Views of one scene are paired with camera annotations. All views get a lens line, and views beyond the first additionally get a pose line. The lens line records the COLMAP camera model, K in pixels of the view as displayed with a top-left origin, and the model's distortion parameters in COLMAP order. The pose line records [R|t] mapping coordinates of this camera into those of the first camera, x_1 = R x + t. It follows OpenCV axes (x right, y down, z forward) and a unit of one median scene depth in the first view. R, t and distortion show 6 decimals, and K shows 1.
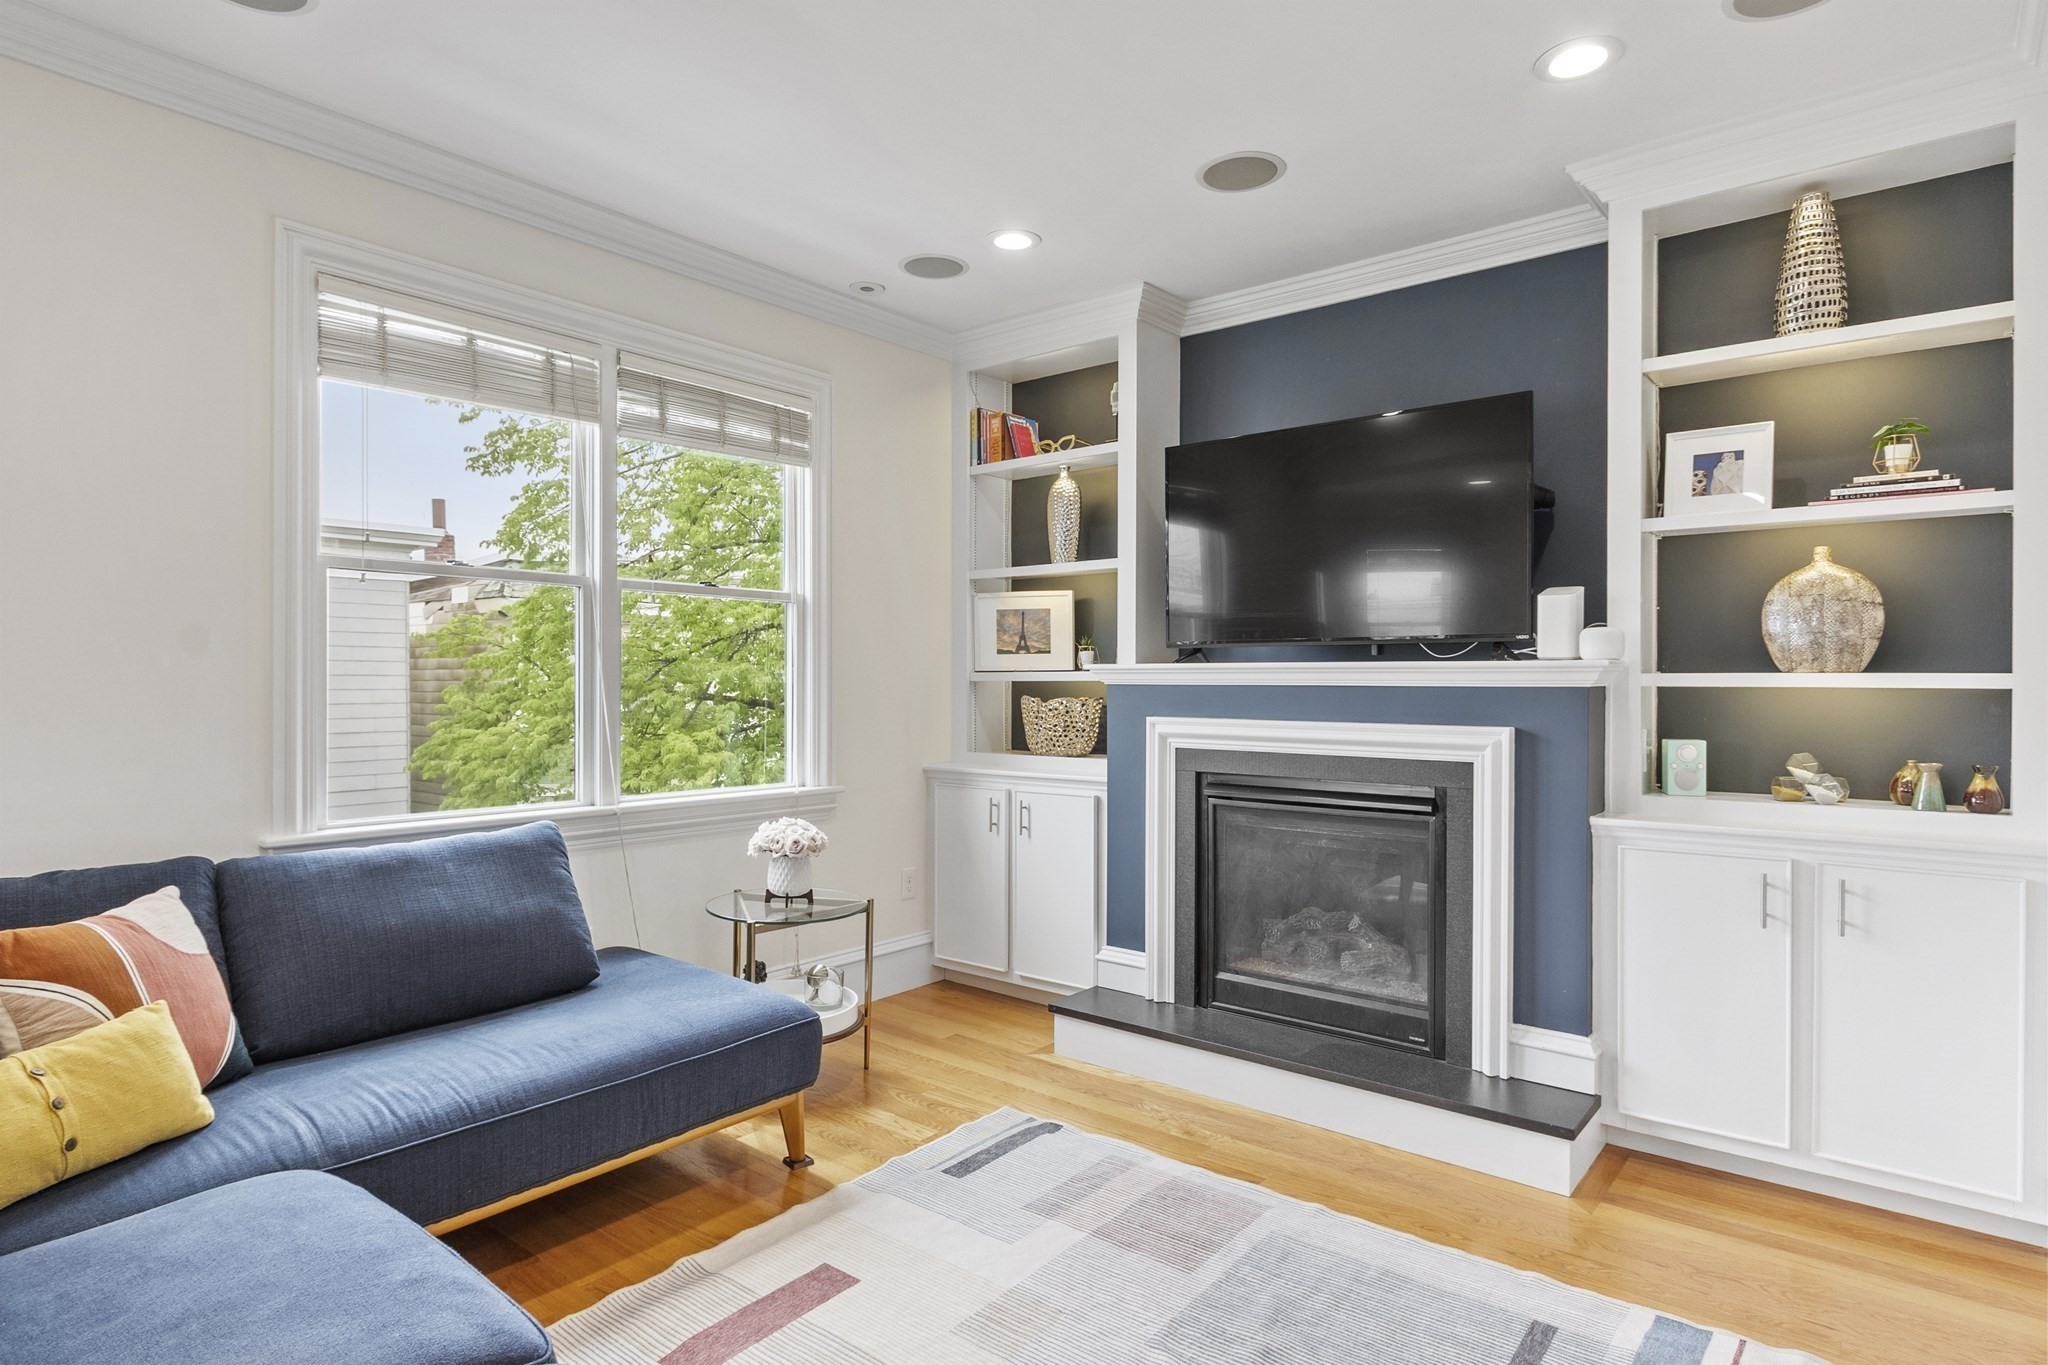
lens RADIAL K [[1107.2, 0, 1020.6], [0, 1107.2, 692.5], [0, 0, 1]] dist [0.001054, 0.000403]
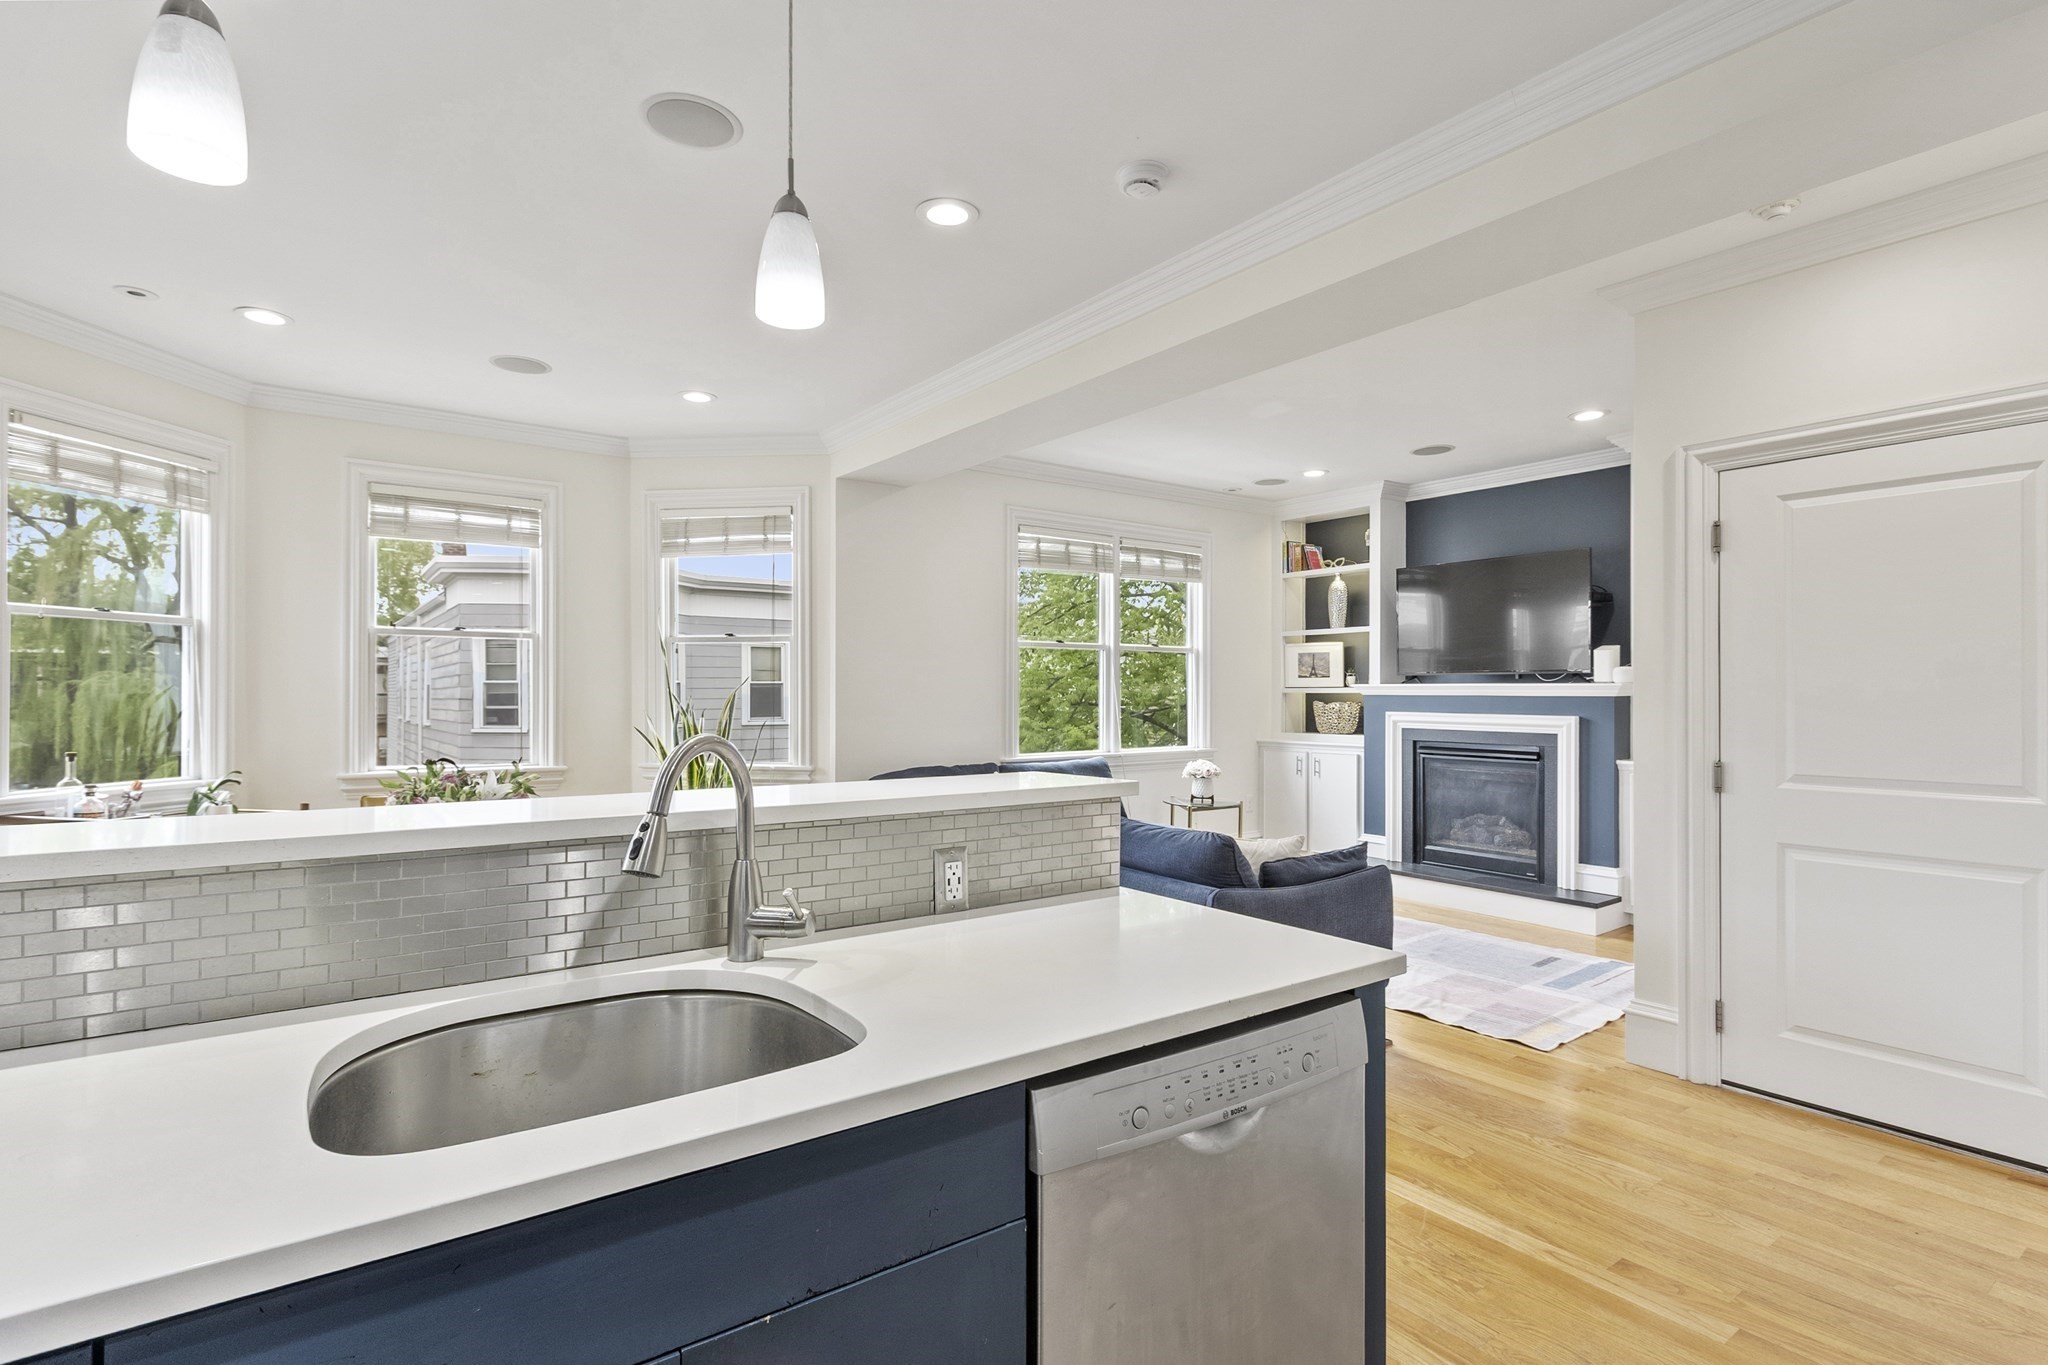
lens RADIAL K [[987.6, 0, 1018.9], [0, 987.6, 692.8], [0, 0, 1]] dist [-0.000986, -0.000097]
pose [[0.968791, -0.001646, -0.247875, -0.088719], [-0.000093, 0.999975, -0.007006, 0.000892], [0.247881, 0.006810, 0.968767, -0.925230]]
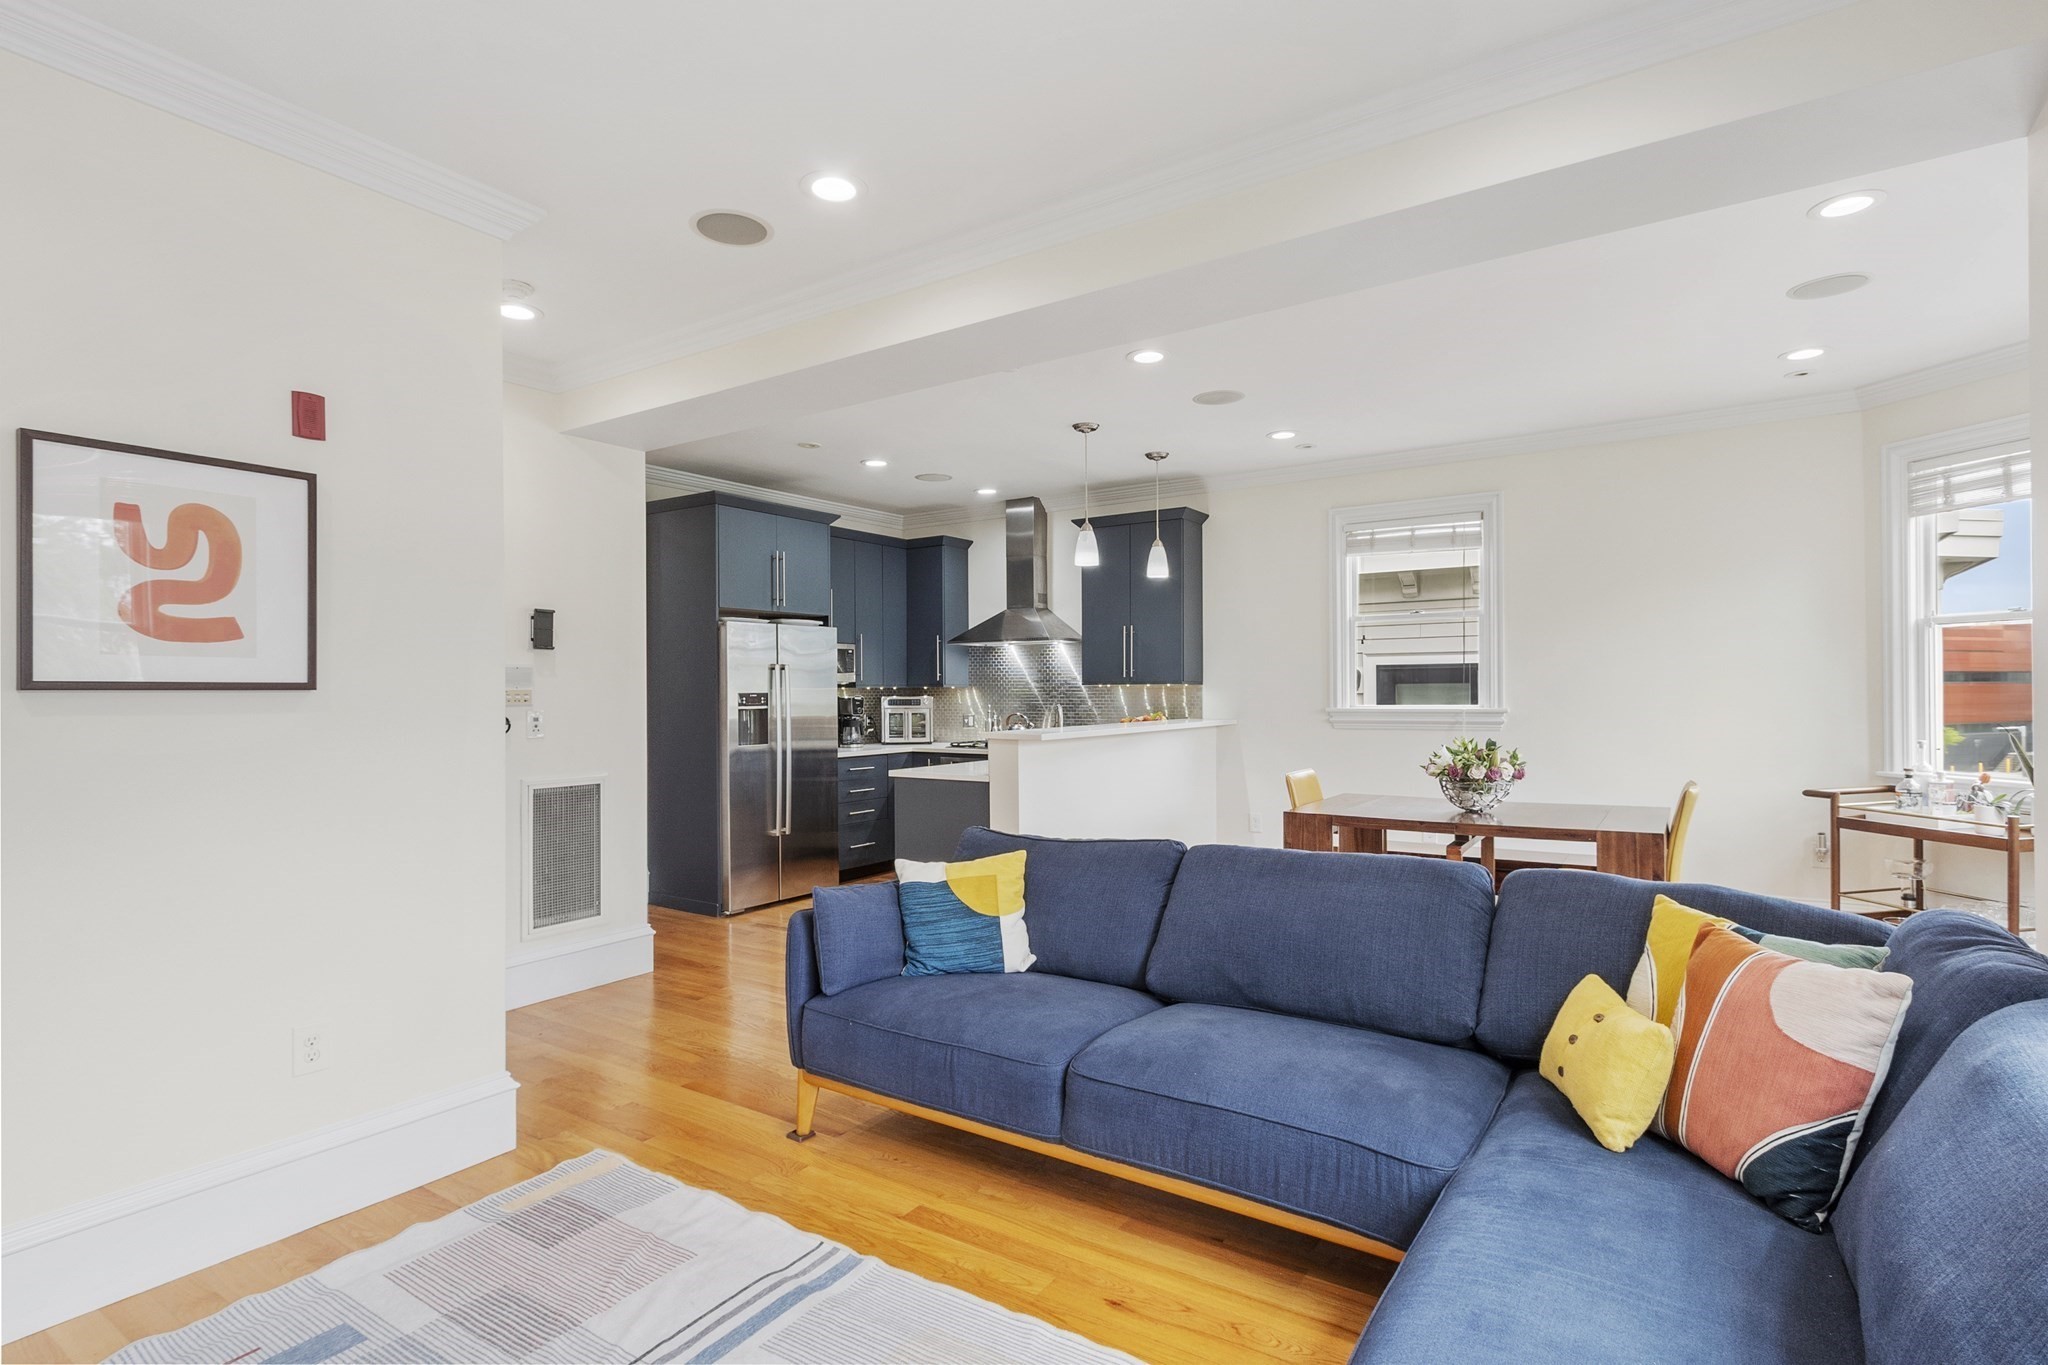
lens RADIAL K [[1017.3, 0, 1019.3], [0, 1017.3, 692.0], [0, 0, 1]] dist [0.001426, -0.000426]
pose [[-0.995274, 0.004314, -0.097011, -0.076176], [0.003895, 0.999982, 0.004508, -0.015262], [0.097029, 0.004109, -0.995273, 1.161748]]
